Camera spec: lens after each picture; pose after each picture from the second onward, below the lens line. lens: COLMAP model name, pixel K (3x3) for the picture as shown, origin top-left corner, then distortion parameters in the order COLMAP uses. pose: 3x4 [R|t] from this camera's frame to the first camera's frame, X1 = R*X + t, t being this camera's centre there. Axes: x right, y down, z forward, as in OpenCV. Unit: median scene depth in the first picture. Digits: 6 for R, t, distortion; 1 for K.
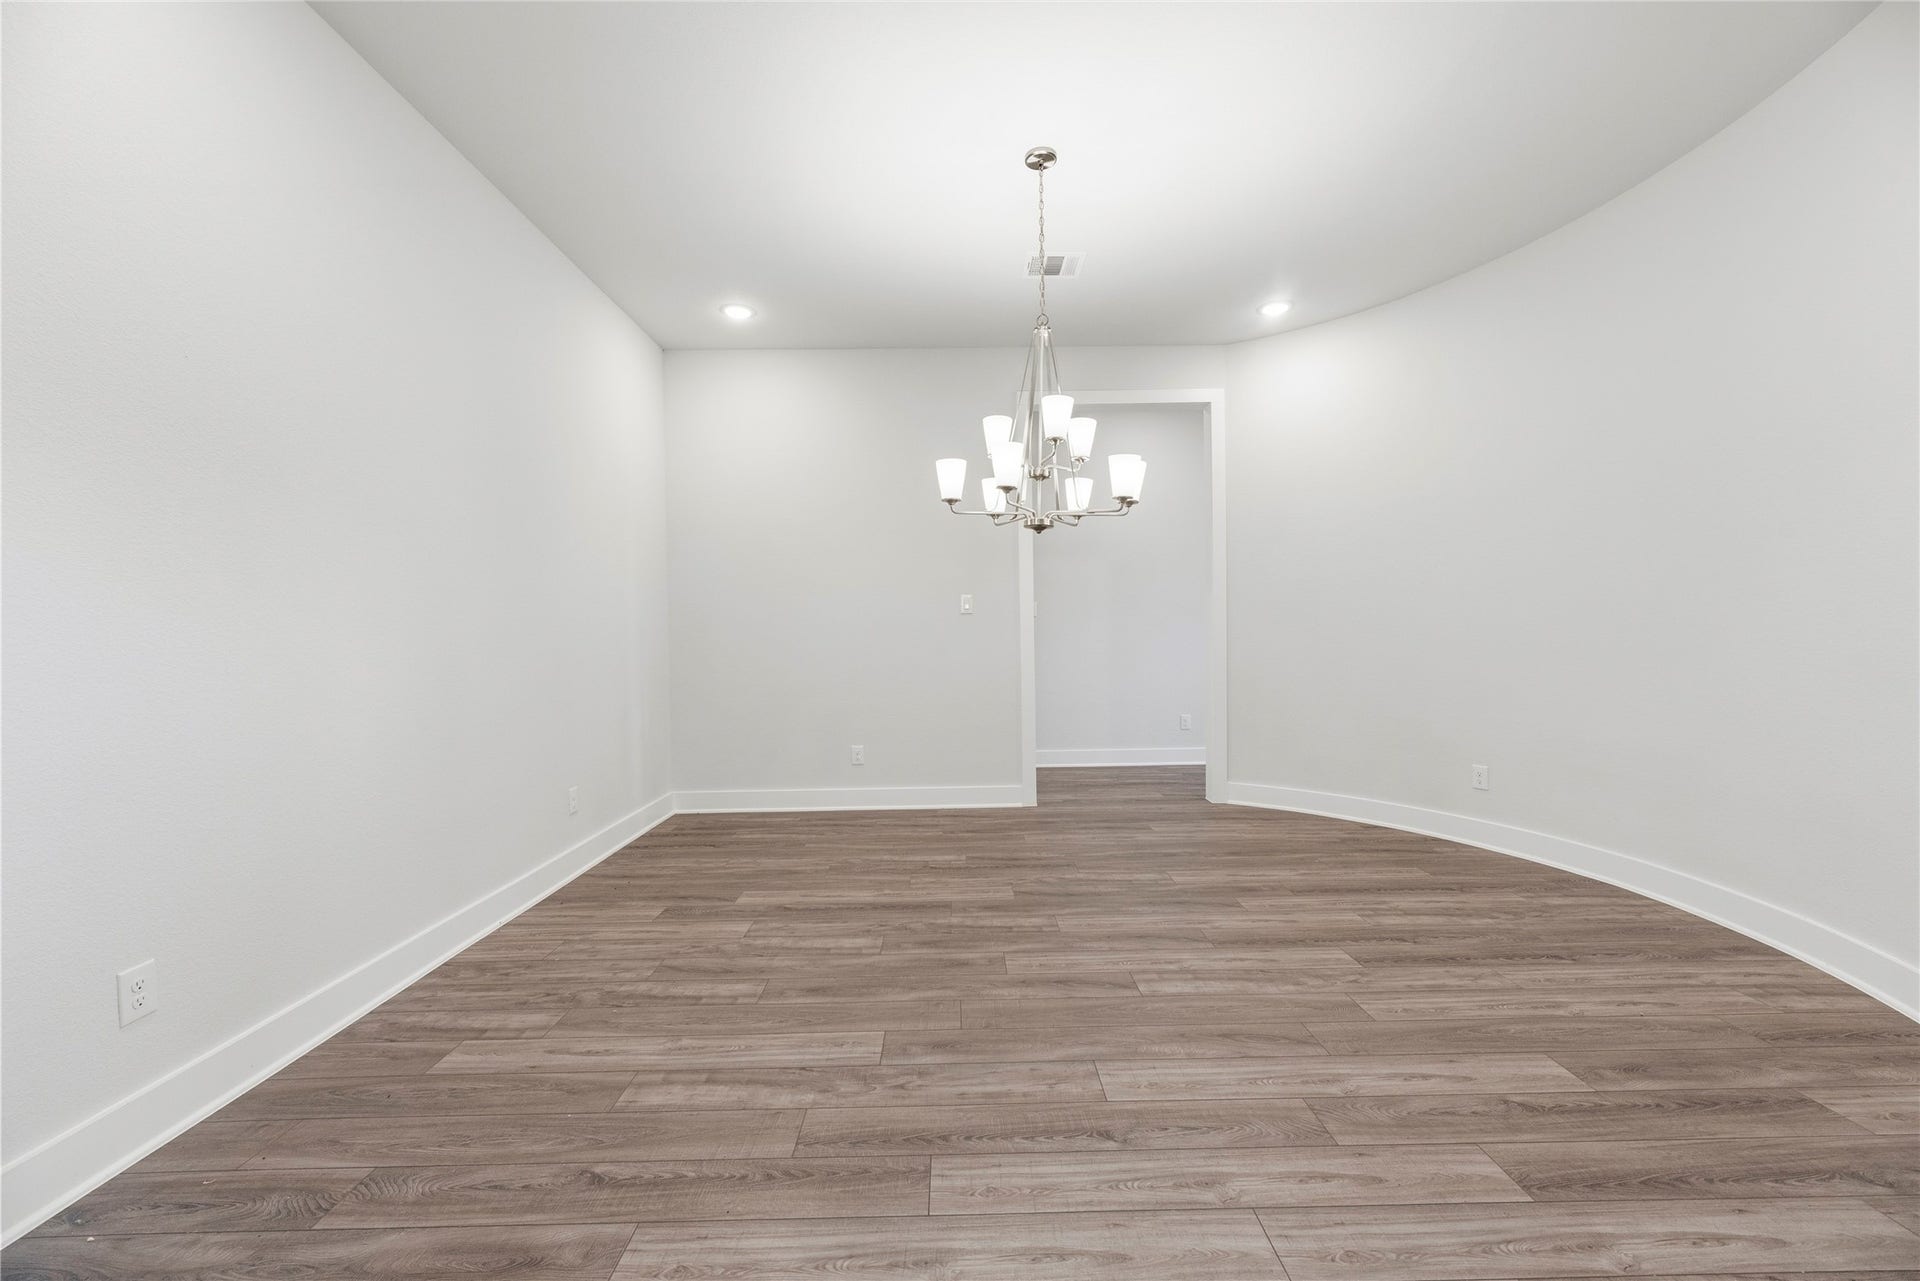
lens RADIAL K [[776.3, 0, 963.2], [0, 776.3, 638.8], [0, 0, 1]] dist [-0.000152, -0.000037]
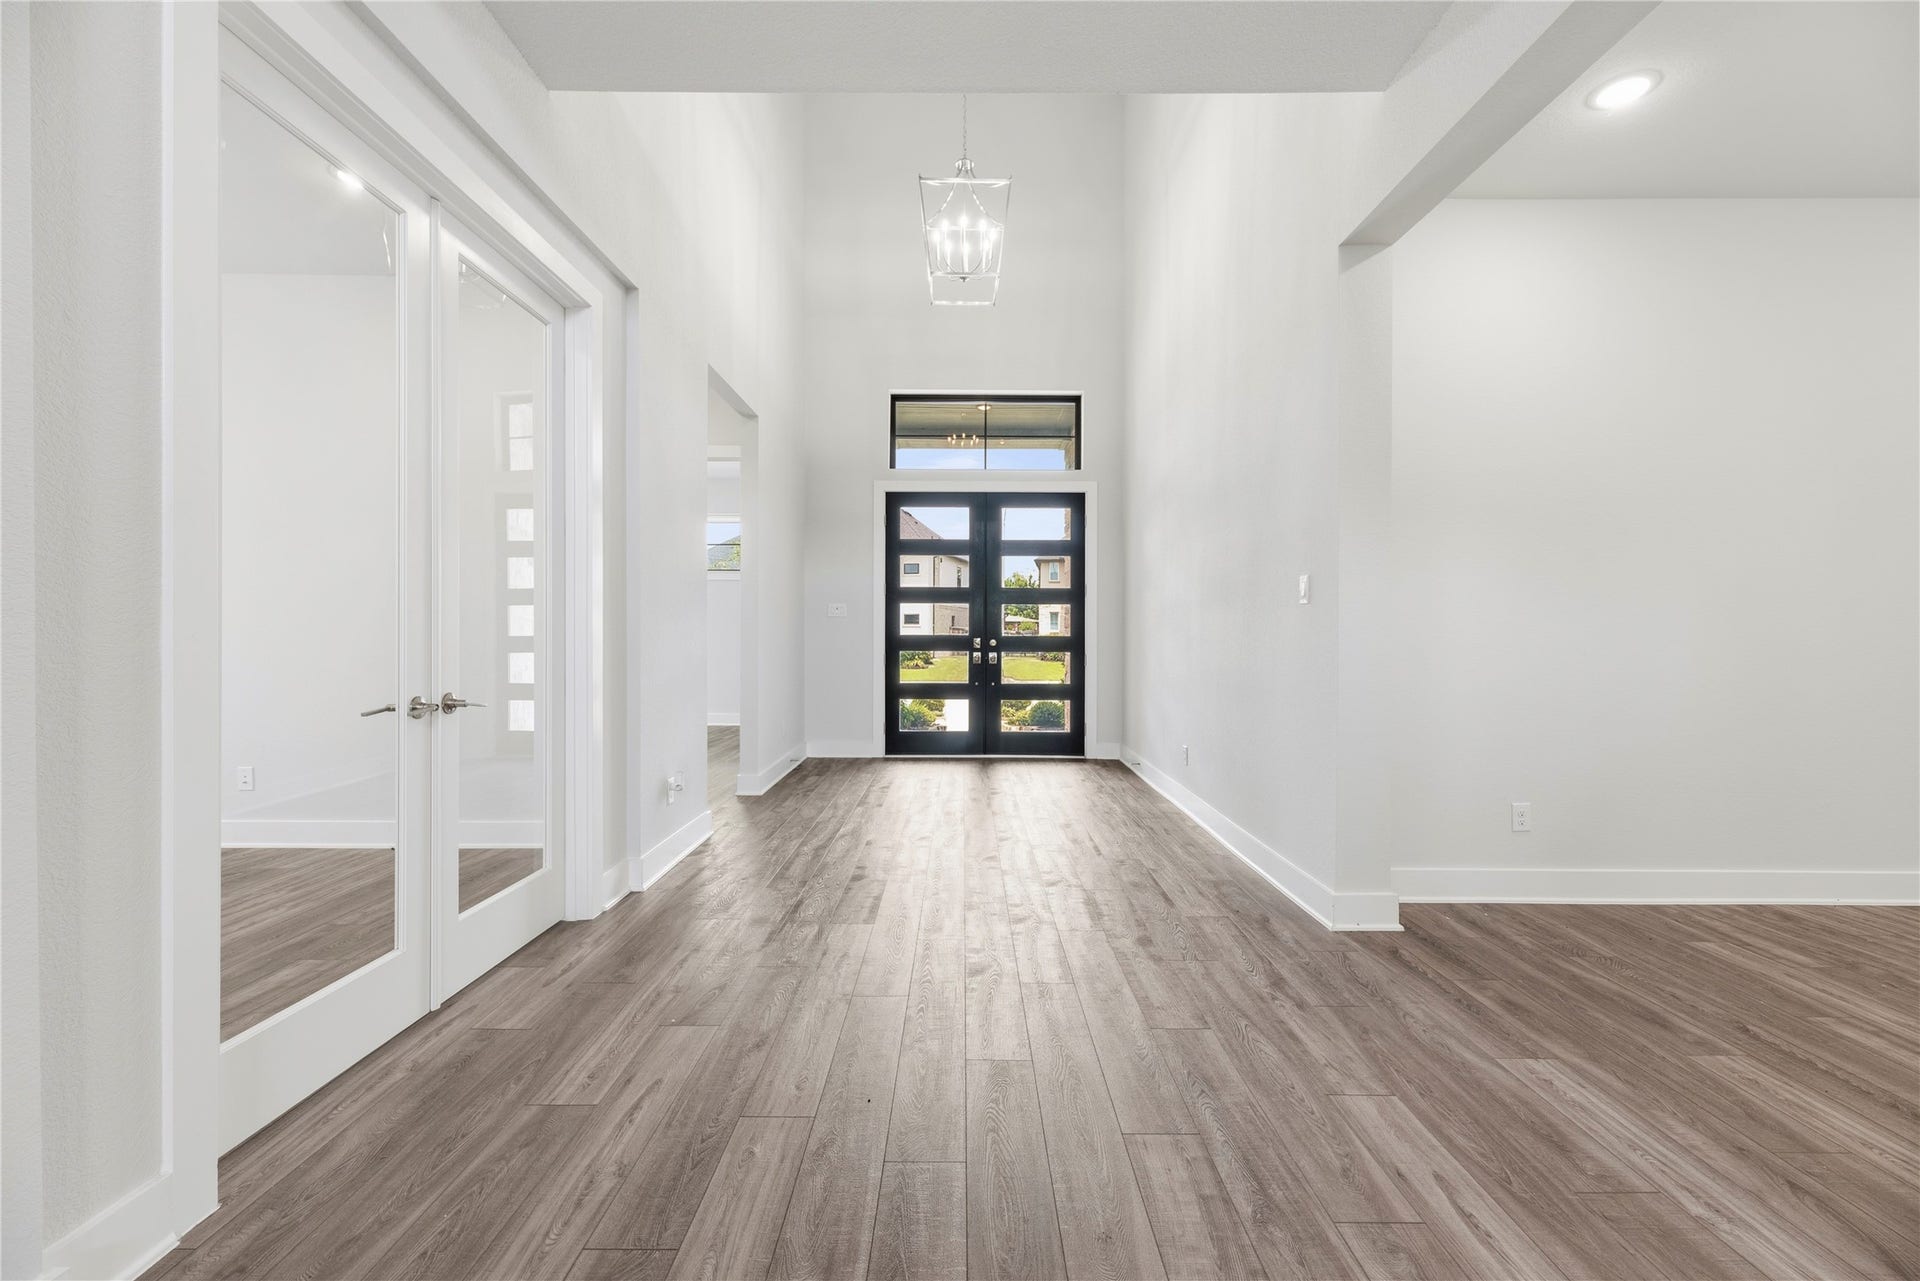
lens RADIAL K [[776.3, 0, 960.9], [0, 776.3, 635.0], [0, 0, 1]] dist [-0.000152, -0.000037]
pose [[-0.016264, 0.013078, -0.999782, 0.762103], [-0.009684, 0.999865, 0.013237, -0.006562], [0.999821, 0.009897, -0.016135, -0.310977]]
